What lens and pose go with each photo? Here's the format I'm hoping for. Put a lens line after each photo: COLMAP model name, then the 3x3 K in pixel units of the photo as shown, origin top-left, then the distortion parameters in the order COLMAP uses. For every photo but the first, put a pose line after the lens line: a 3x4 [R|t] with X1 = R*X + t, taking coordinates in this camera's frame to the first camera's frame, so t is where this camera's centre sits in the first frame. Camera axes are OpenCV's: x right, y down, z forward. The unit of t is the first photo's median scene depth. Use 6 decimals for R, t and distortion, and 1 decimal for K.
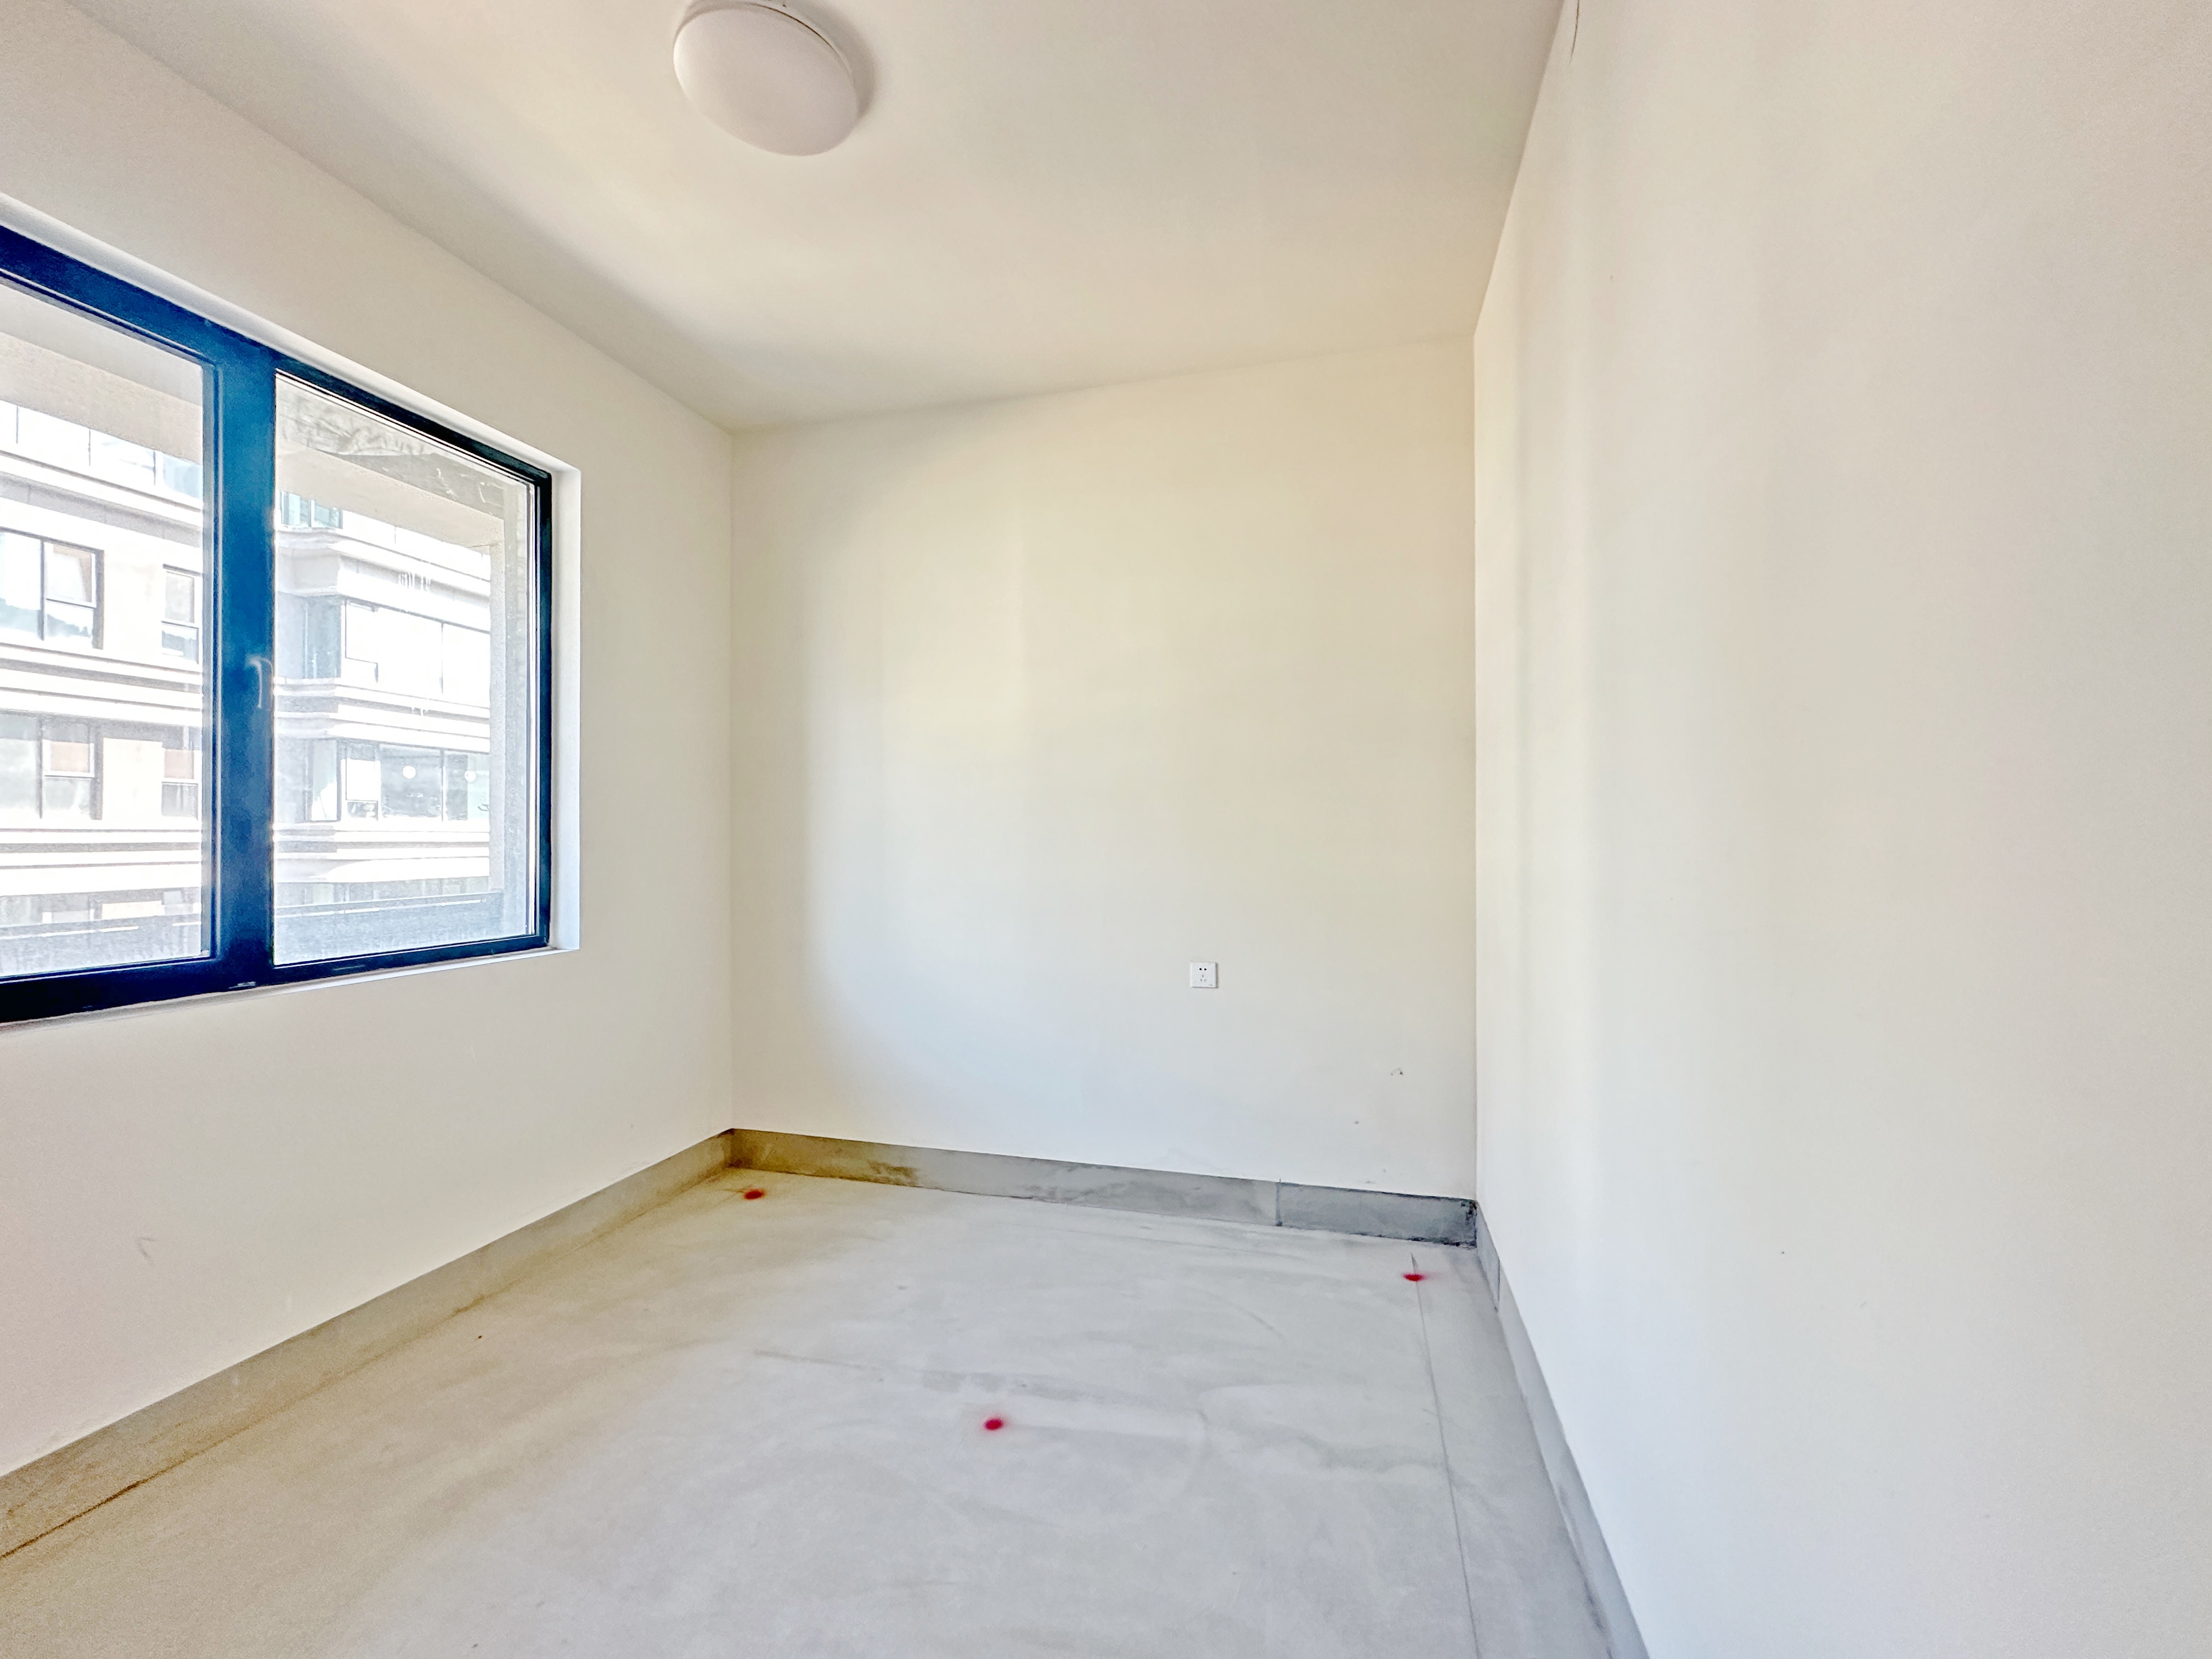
lens RADIAL K [[888.9, 0, 1106.0], [0, 888.9, 829.5], [0, 0, 1]] dist [-0.001212, -0.000123]
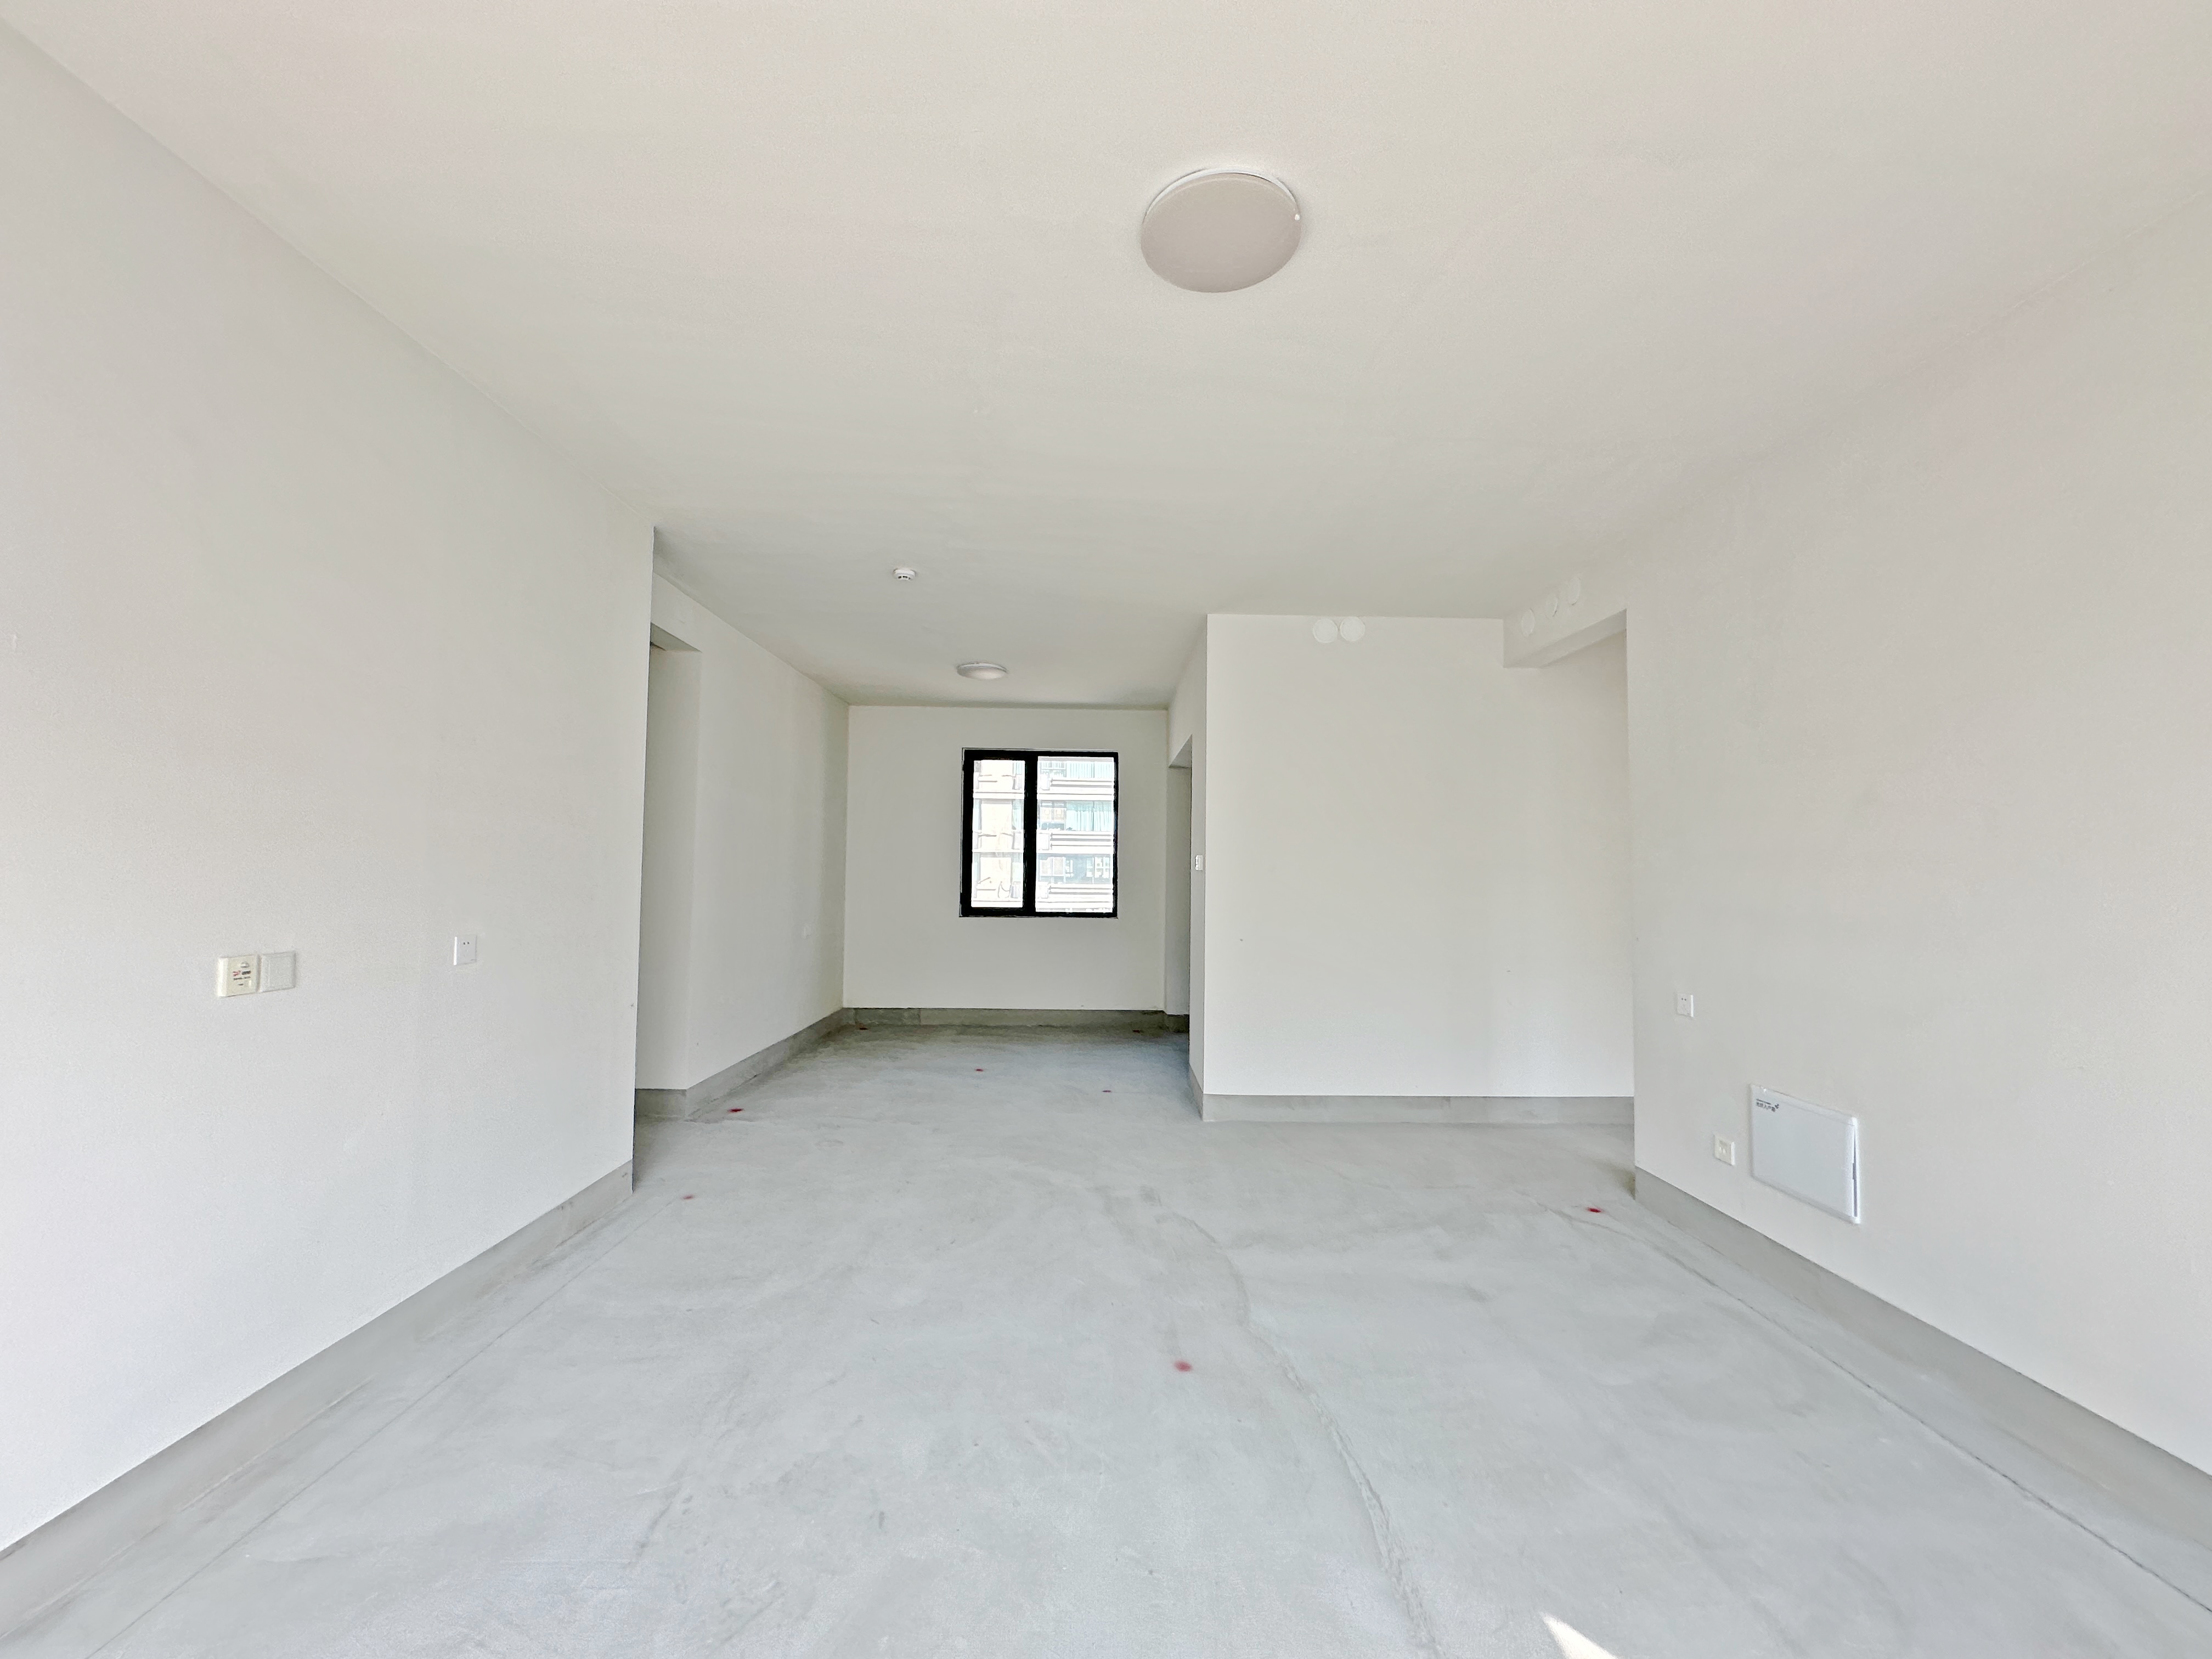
lens RADIAL K [[888.9, 0, 1106.0], [0, 888.9, 829.5], [0, 0, 1]] dist [-0.001212, -0.000123]
pose [[0.275670, -0.043221, -0.960280, 2.470430], [-0.000615, 0.998980, -0.045140, -0.023638], [0.961252, 0.013034, 0.275362, 0.211719]]
